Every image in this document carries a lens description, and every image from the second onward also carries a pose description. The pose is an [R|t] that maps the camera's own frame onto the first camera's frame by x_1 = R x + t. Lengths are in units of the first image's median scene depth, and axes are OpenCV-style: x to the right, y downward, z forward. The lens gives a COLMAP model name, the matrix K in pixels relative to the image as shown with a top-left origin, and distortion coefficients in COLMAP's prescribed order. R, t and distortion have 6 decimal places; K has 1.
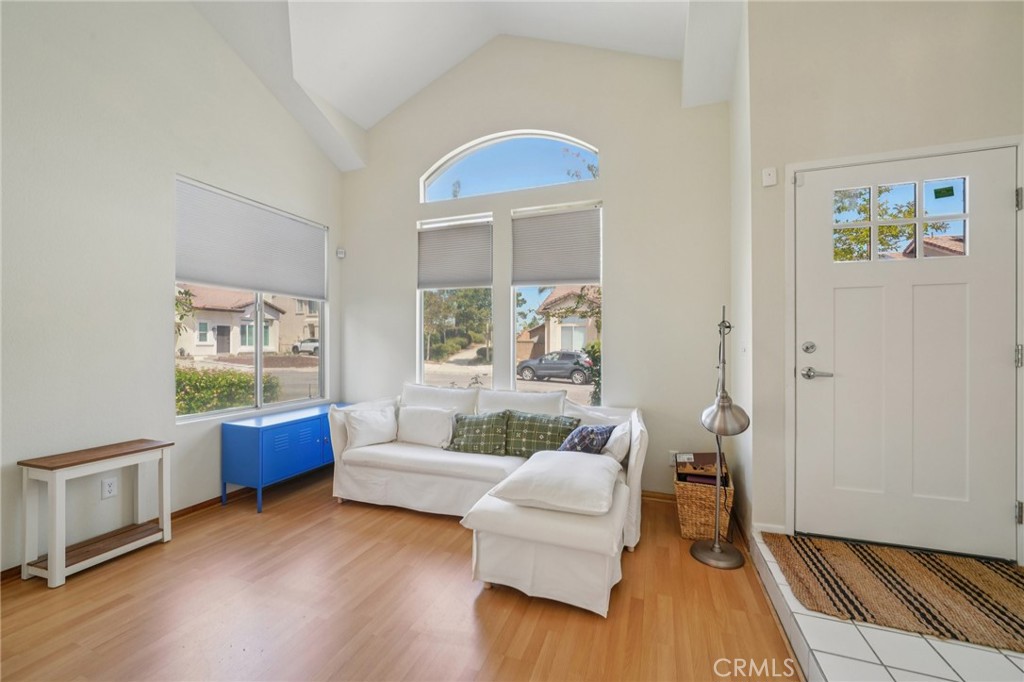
lens RADIAL K [[396.2, 0, 510.4], [0, 396.2, 344.8], [0, 0, 1]] dist [-0.014411, 0.000329]
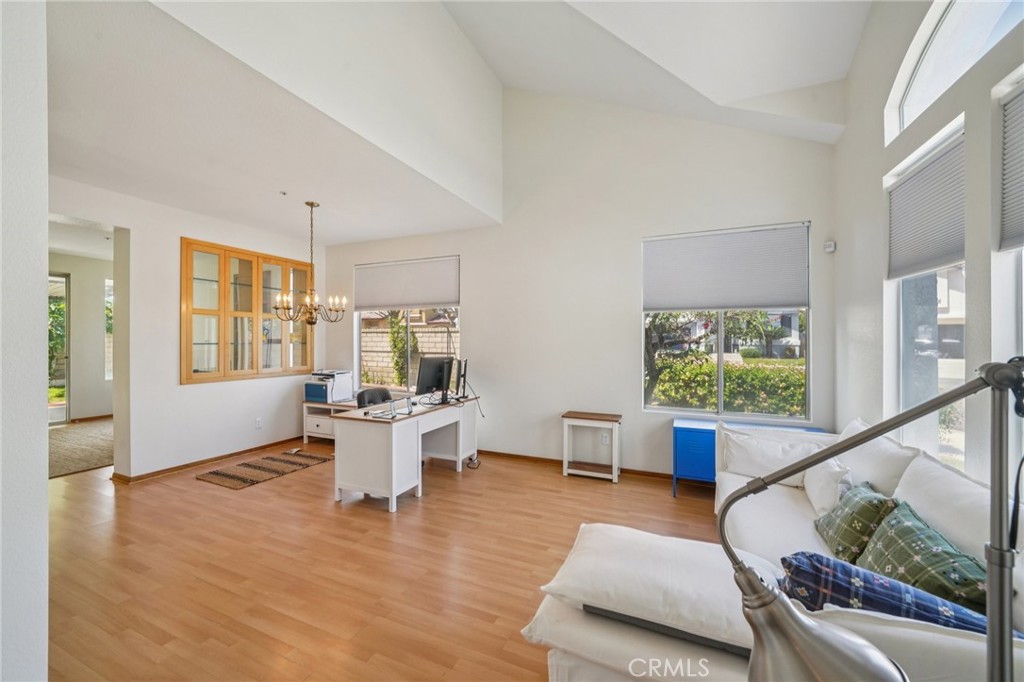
lens RADIAL K [[396.2, 0, 507.6], [0, 396.2, 344.4], [0, 0, 1]] dist [-0.014411, 0.000329]
pose [[-0.075973, 0.005817, -0.997093, 0.537979], [-0.004427, 0.999971, 0.006171, -0.042137], [0.997100, 0.004882, -0.075945, 0.512261]]
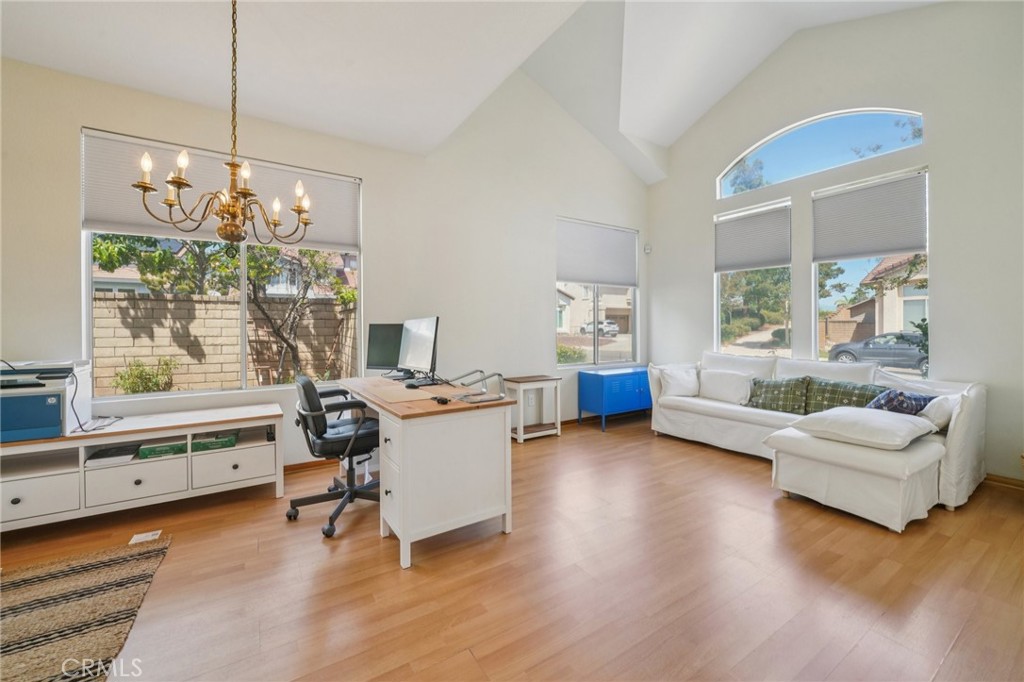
lens RADIAL K [[406.7, 0, 511.9], [0, 406.7, 327.6], [0, 0, 1]] dist [-0.007105, 0.000352]
pose [[0.793537, -0.002938, -0.608515, 0.025846], [0.002960, 0.999995, -0.000967, 0.026524], [0.608515, -0.001034, 0.793542, -0.390560]]
